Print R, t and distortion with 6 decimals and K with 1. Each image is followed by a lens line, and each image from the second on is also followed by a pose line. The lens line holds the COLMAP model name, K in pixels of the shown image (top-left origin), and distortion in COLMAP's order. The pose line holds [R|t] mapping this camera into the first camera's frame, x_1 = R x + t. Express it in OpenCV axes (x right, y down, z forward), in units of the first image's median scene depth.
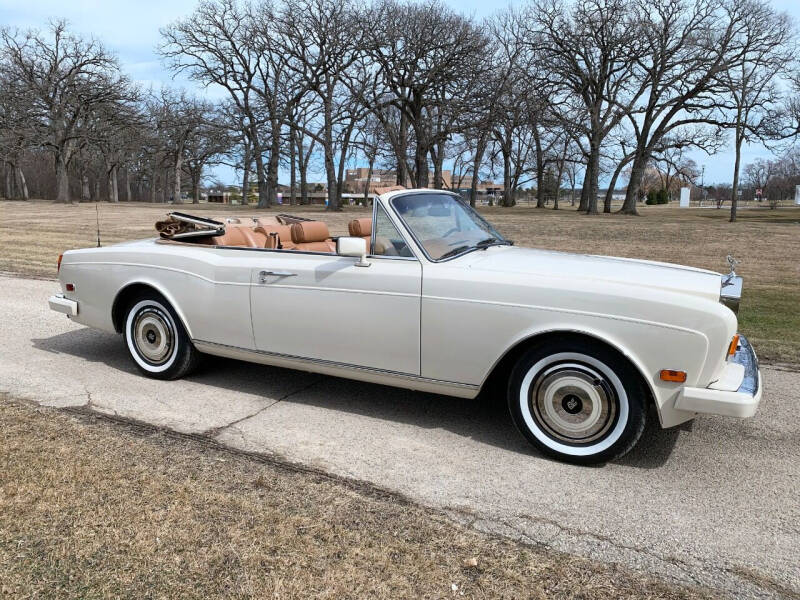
lens RADIAL K [[610.7, 0, 400.4], [0, 610.7, 299.4], [0, 0, 1]] dist [0.039695, -0.044506]
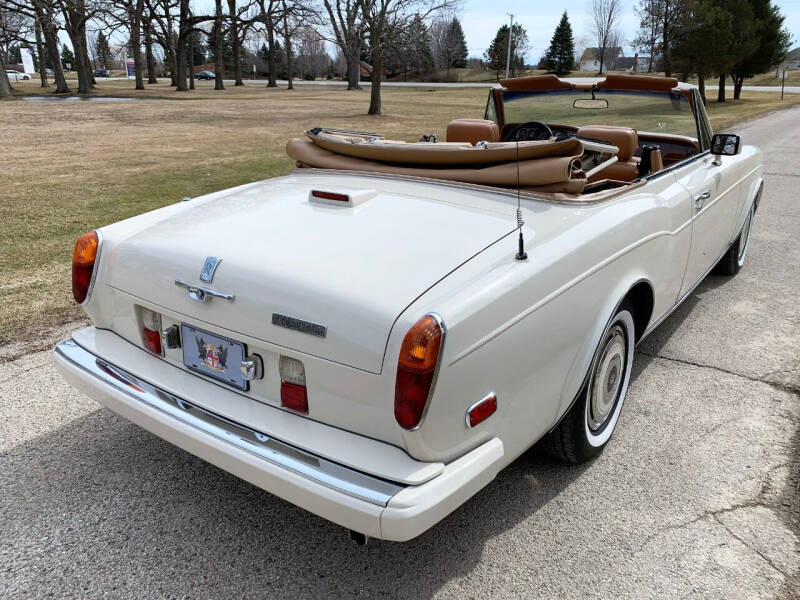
lens RADIAL K [[615.4, 0, 403.8], [0, 615.4, 302.0], [0, 0, 1]] dist [0.005779, 0.004908]
pose [[0.155420, -0.345321, 0.925526, -0.653777], [0.158771, 0.933462, 0.321621, -0.143514], [-0.975006, 0.096960, 0.199905, 0.774952]]
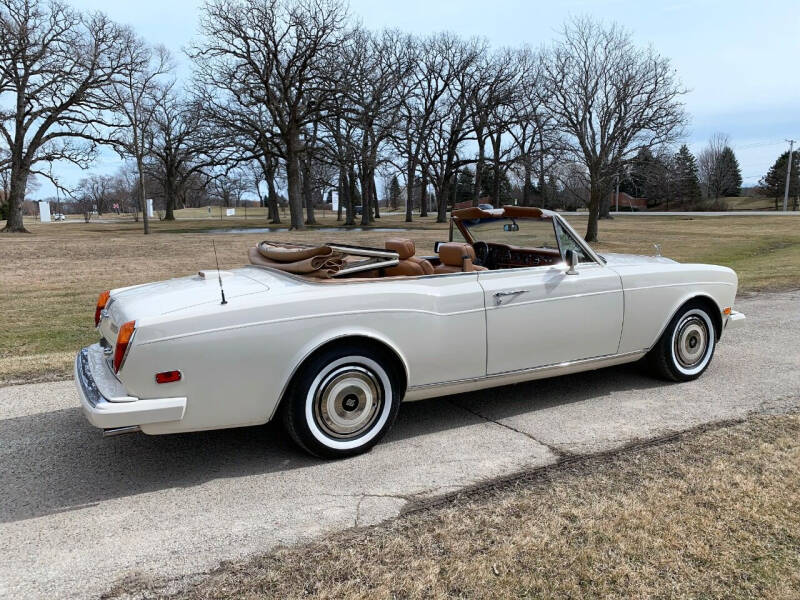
lens RADIAL K [[609.9, 0, 401.8], [0, 609.9, 301.5], [0, 0, 1]] dist [0.038873, -0.042701]
pose [[0.544991, -0.137343, 0.827117, -0.720046], [0.152491, 0.986276, 0.063294, -0.075602], [-0.824458, 0.091633, 0.558455, 0.370588]]
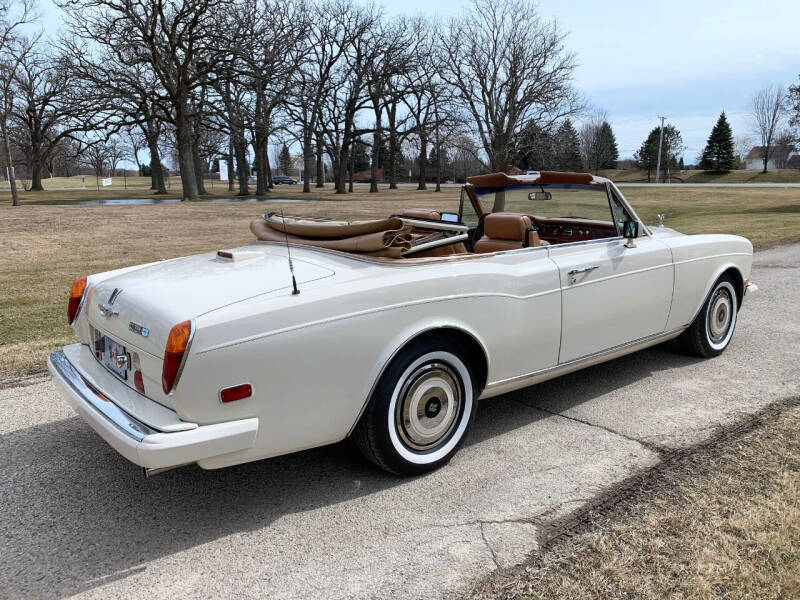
lens RADIAL K [[610.7, 0, 400.4], [0, 610.7, 299.4], [0, 0, 1]] dist [0.039695, -0.044506]
pose [[0.391963, -0.186009, 0.900980, -0.709354], [0.160808, 0.978122, 0.131977, -0.101636], [-0.905818, 0.093155, 0.413300, 0.552871]]
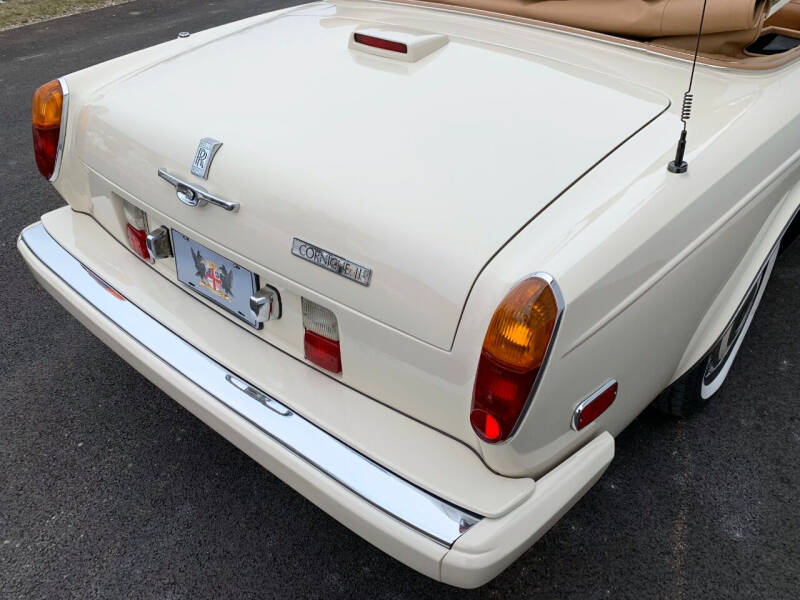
lens RADIAL K [[629.0, 0, 400.8], [0, 629.0, 301.4], [0, 0, 1]] dist [0.009445, 0.000638]
pose [[0.232124, -0.555177, 0.798685, -0.567022], [0.135185, 0.831557, 0.538738, -0.141752], [-0.963246, -0.017084, 0.268076, 0.804128]]
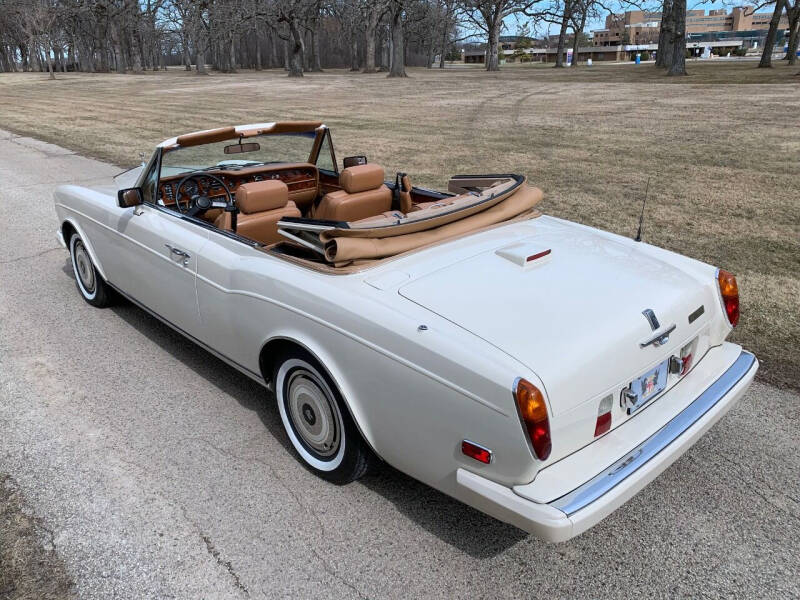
lens RADIAL K [[646.4, 0, 378.4], [0, 646.4, 285.1], [0, 0, 1]] dist [0.006765, -0.003099]
pose [[-0.930151, -0.116486, 0.348211, -0.371275], [0.070509, 0.874028, 0.480733, -0.302682], [-0.360345, 0.471706, -0.804764, 1.296344]]
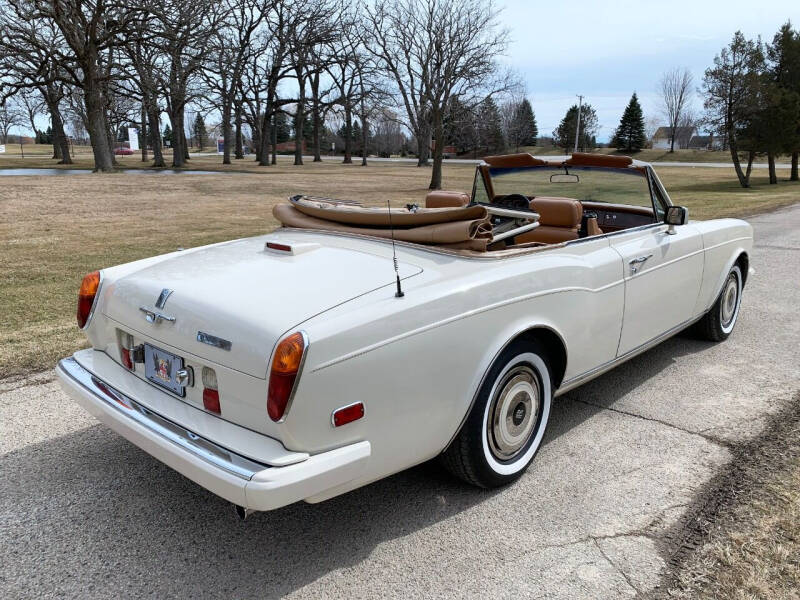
lens RADIAL K [[613.4, 0, 402.2], [0, 613.4, 298.7], [0, 0, 1]] dist [0.014285, -0.004076]
pose [[0.270319, -0.226464, 0.935757, -0.701602], [0.150505, 0.969932, 0.191257, -0.127983], [-0.950934, 0.089135, 0.296276, 0.673752]]
